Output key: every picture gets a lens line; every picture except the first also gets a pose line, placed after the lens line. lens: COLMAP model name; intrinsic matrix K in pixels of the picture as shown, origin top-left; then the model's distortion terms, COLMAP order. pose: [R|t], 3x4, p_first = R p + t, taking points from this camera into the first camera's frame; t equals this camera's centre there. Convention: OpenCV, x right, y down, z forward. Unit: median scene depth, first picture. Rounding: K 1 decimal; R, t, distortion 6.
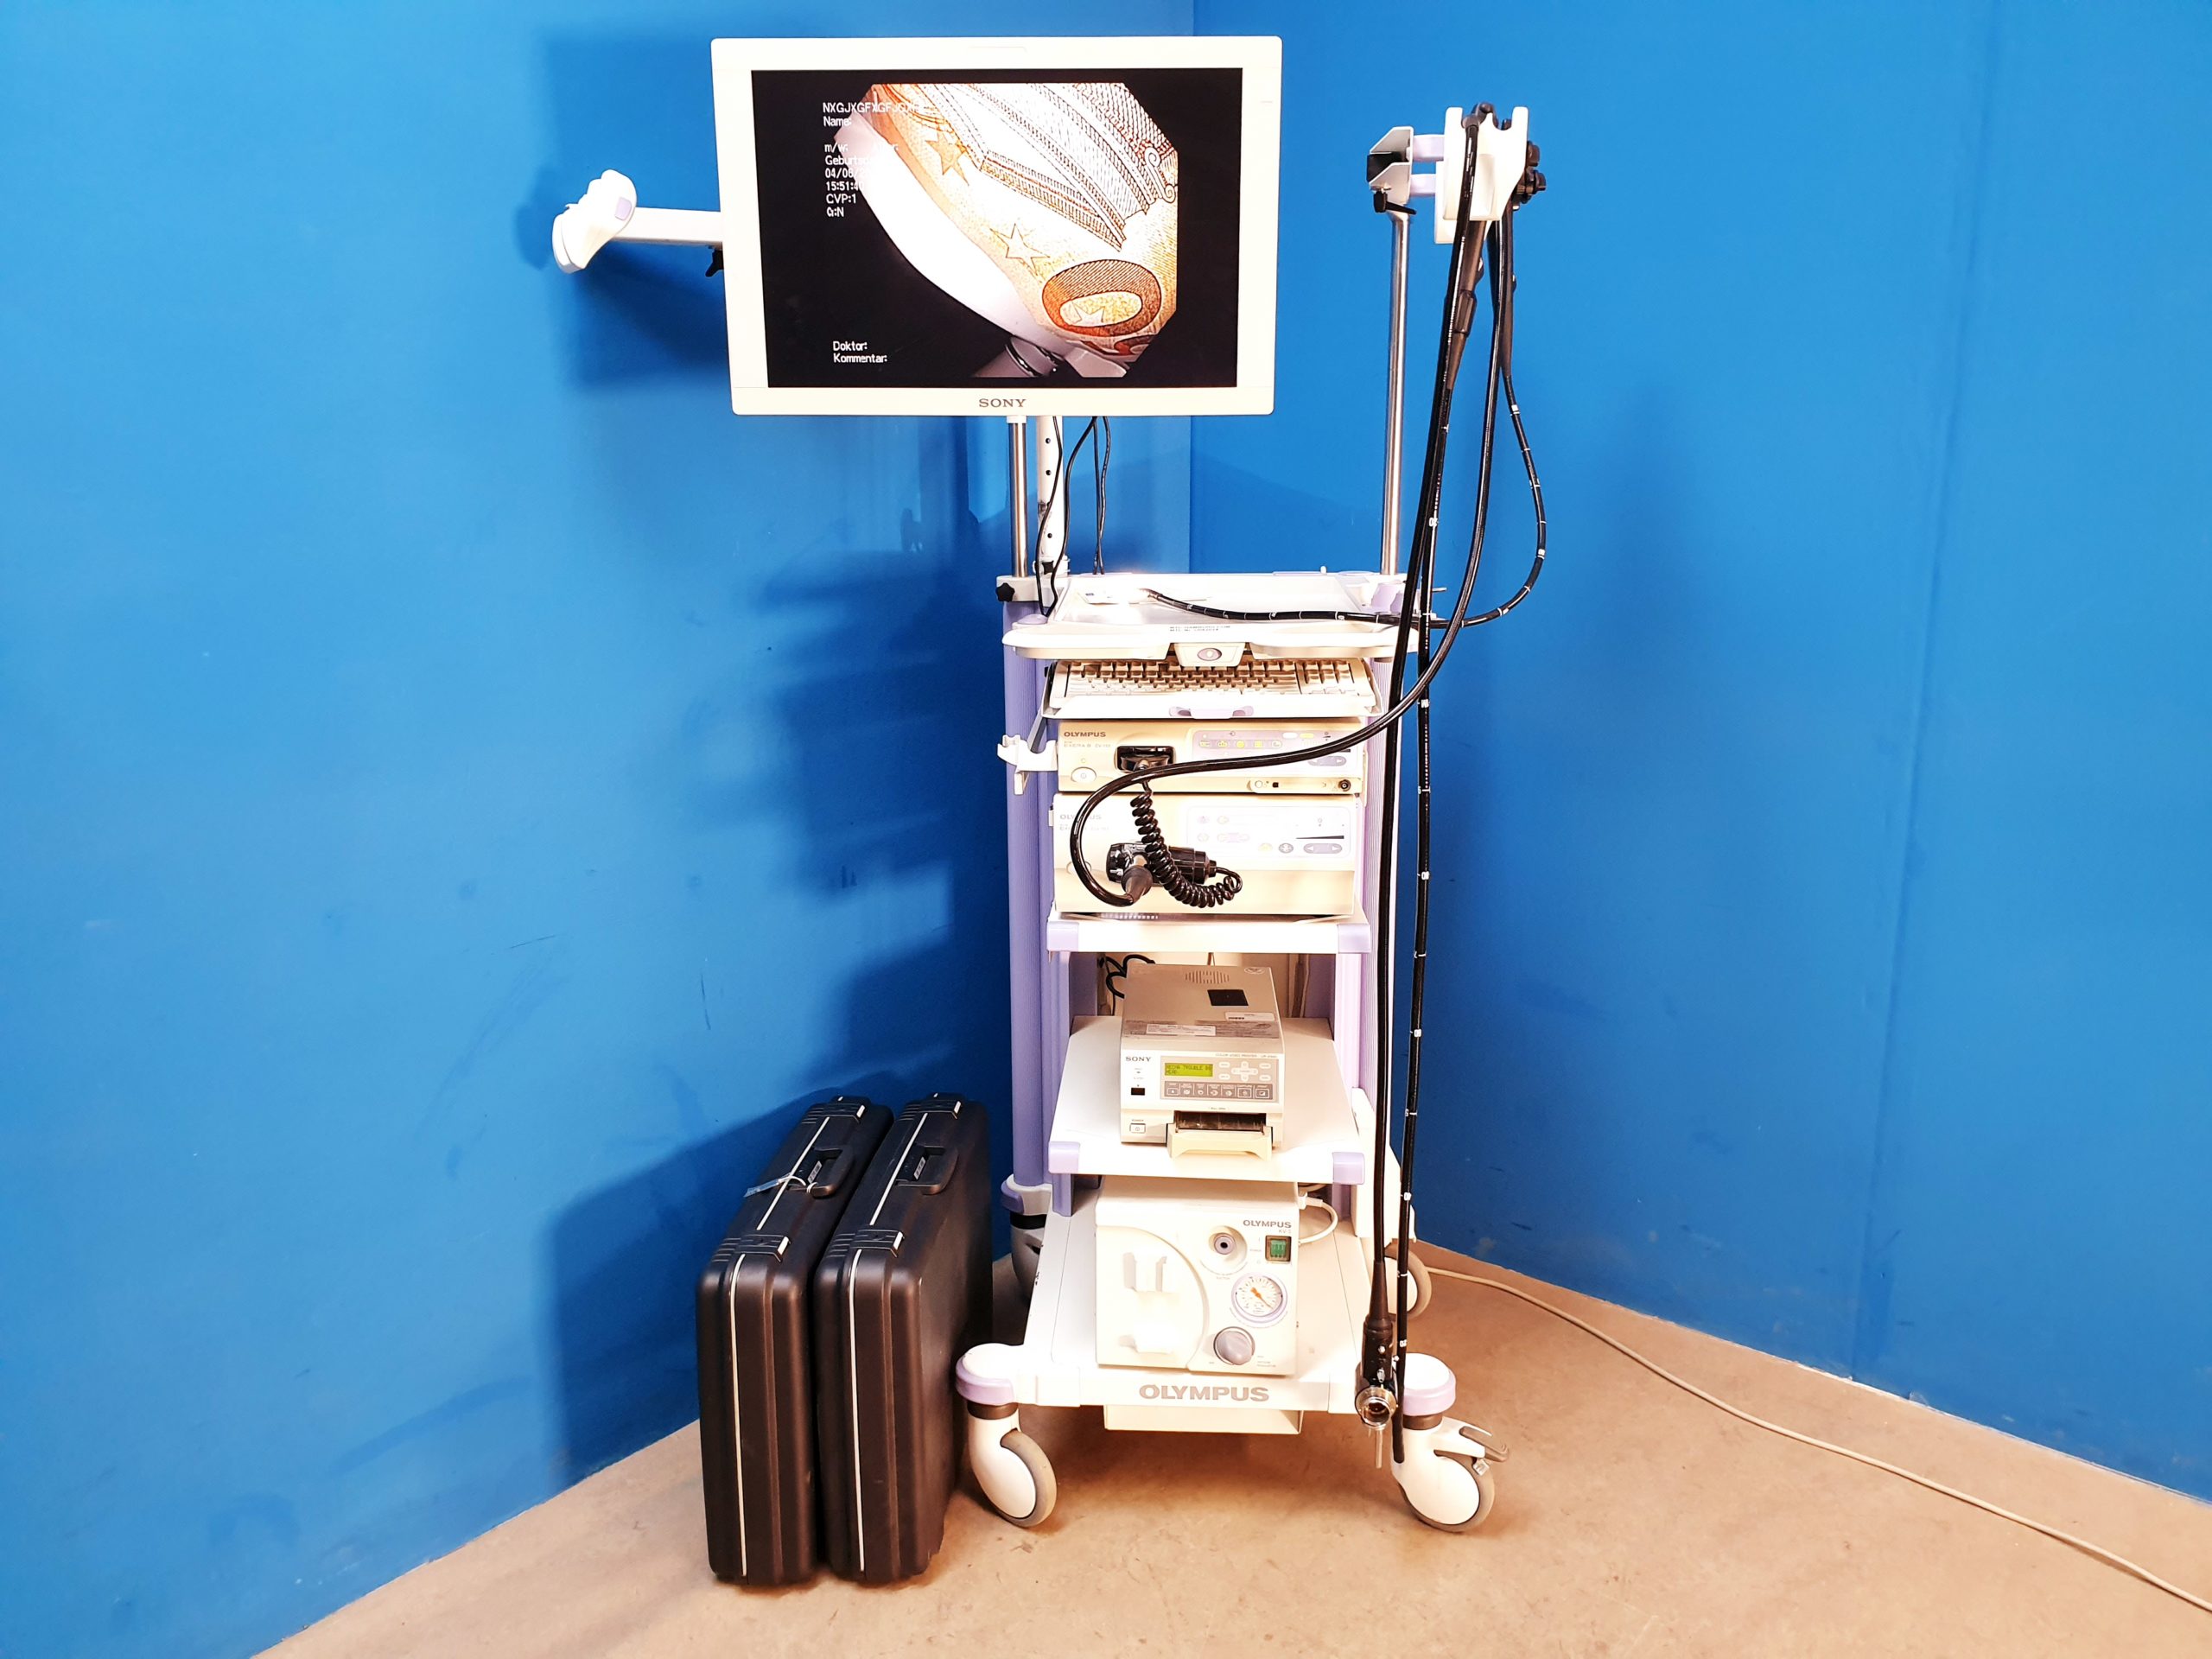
lens RADIAL K [[1697.6, 0, 1118.6], [0, 1697.6, 820.6], [0, 0, 1]] dist [0.003449, -0.000553]
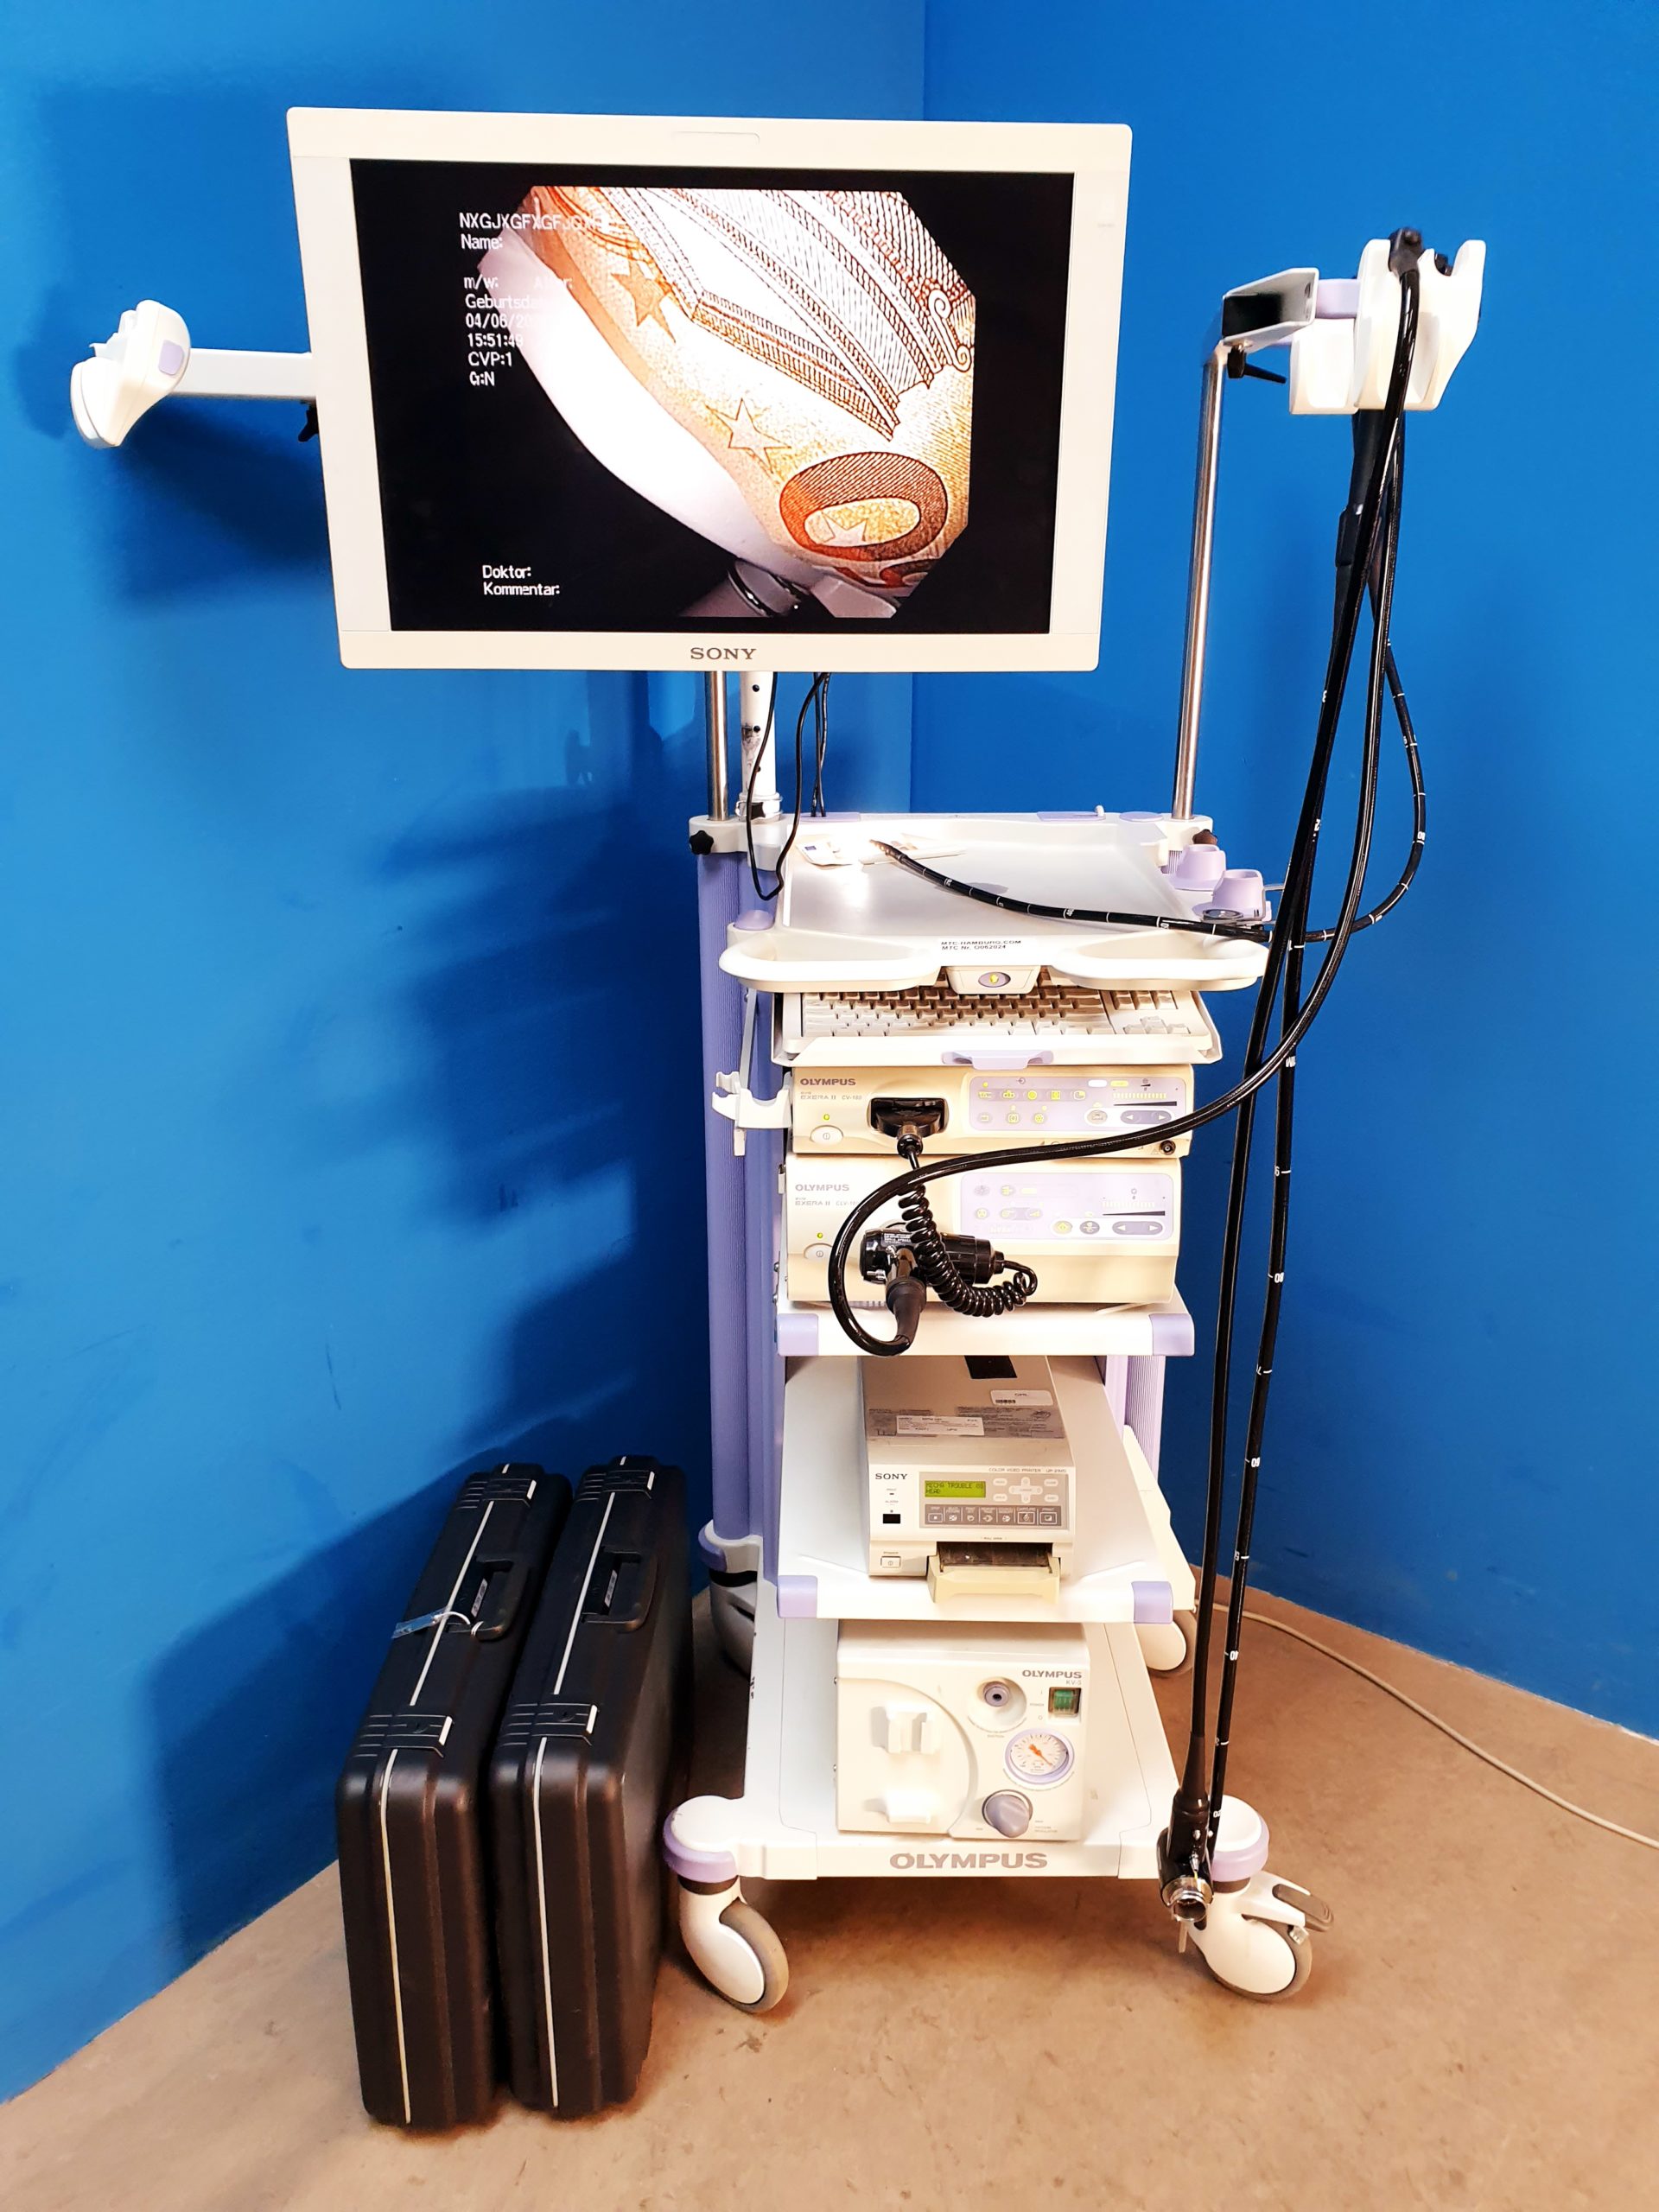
lens RADIAL K [[1697.6, 0, 847.0], [0, 1697.6, 1088.9], [0, 0, 1]] dist [0.003449, -0.000553]
pose [[0.998377, -0.009229, 0.056201, -0.051454], [0.002700, 0.993343, 0.115159, -0.129030], [-0.056890, -0.114820, 0.991756, 0.234201]]
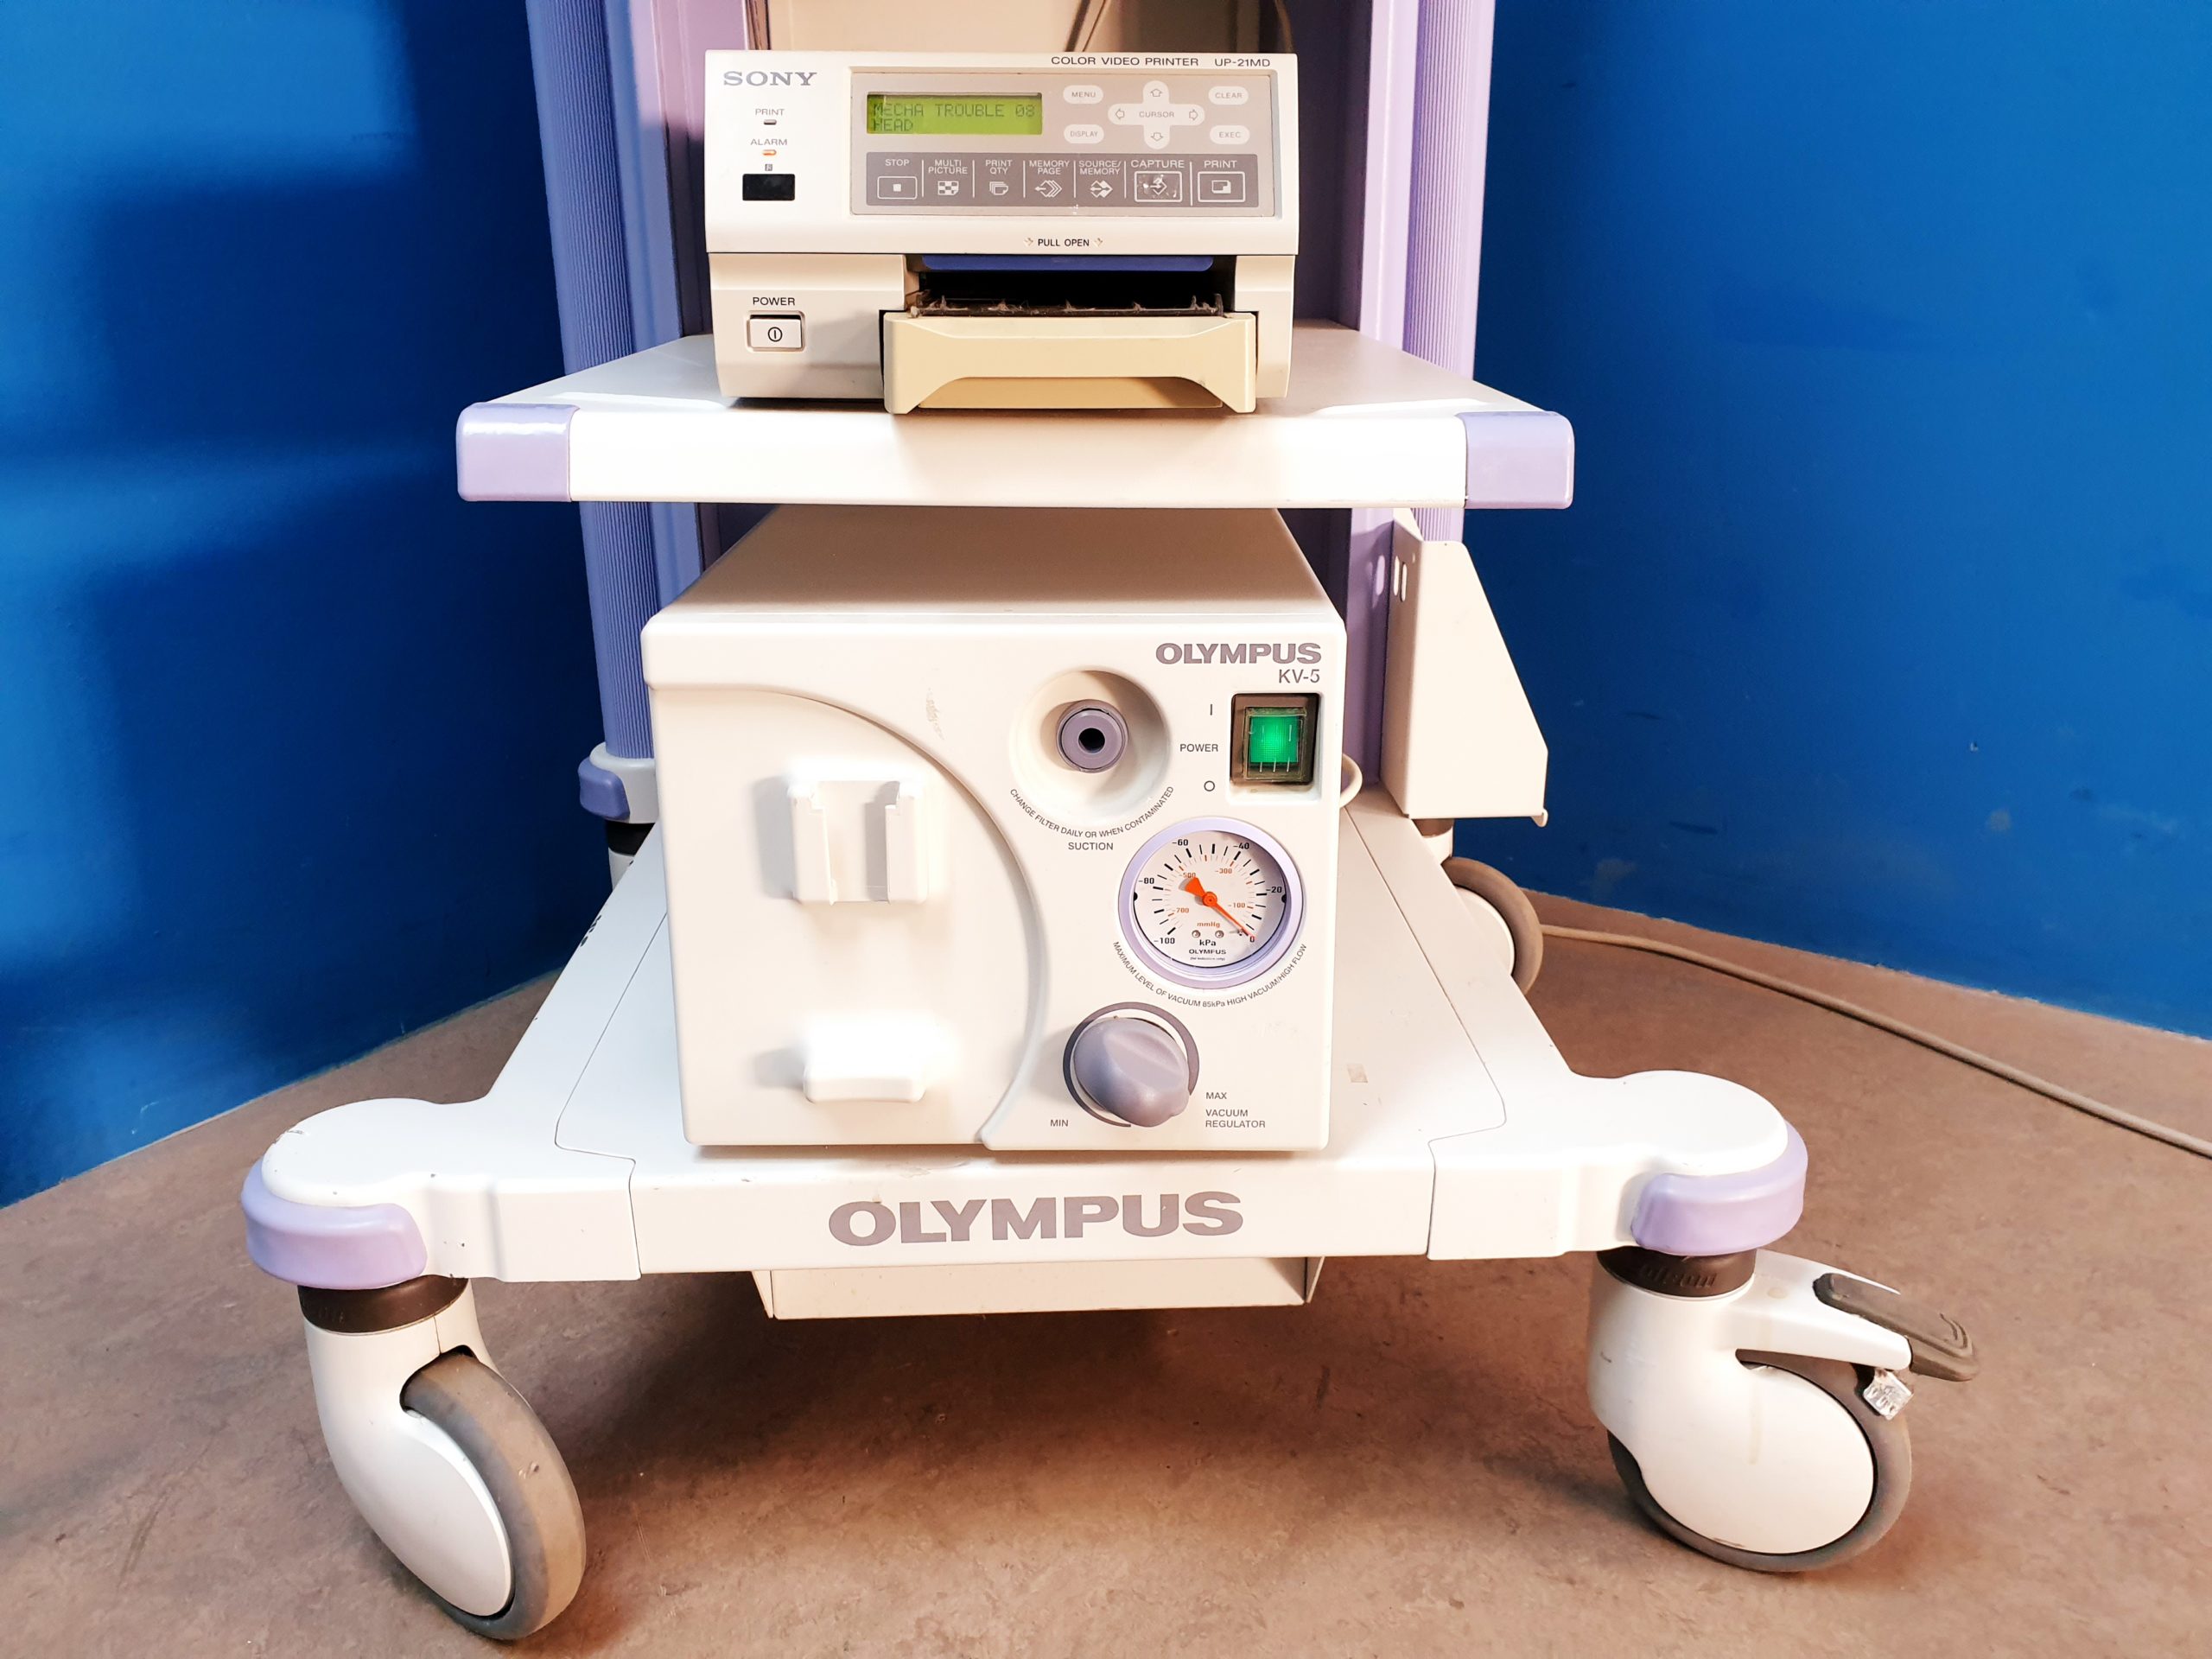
lens RADIAL K [[1697.6, 0, 1090.8], [0, 1697.6, 791.1], [0, 0, 1]] dist [0.003449, -0.000553]
pose [[0.996752, -0.031002, 0.074331, 0.039581], [0.022760, 0.993752, 0.109269, 0.226621], [-0.077254, -0.107222, 0.991229, 0.703310]]
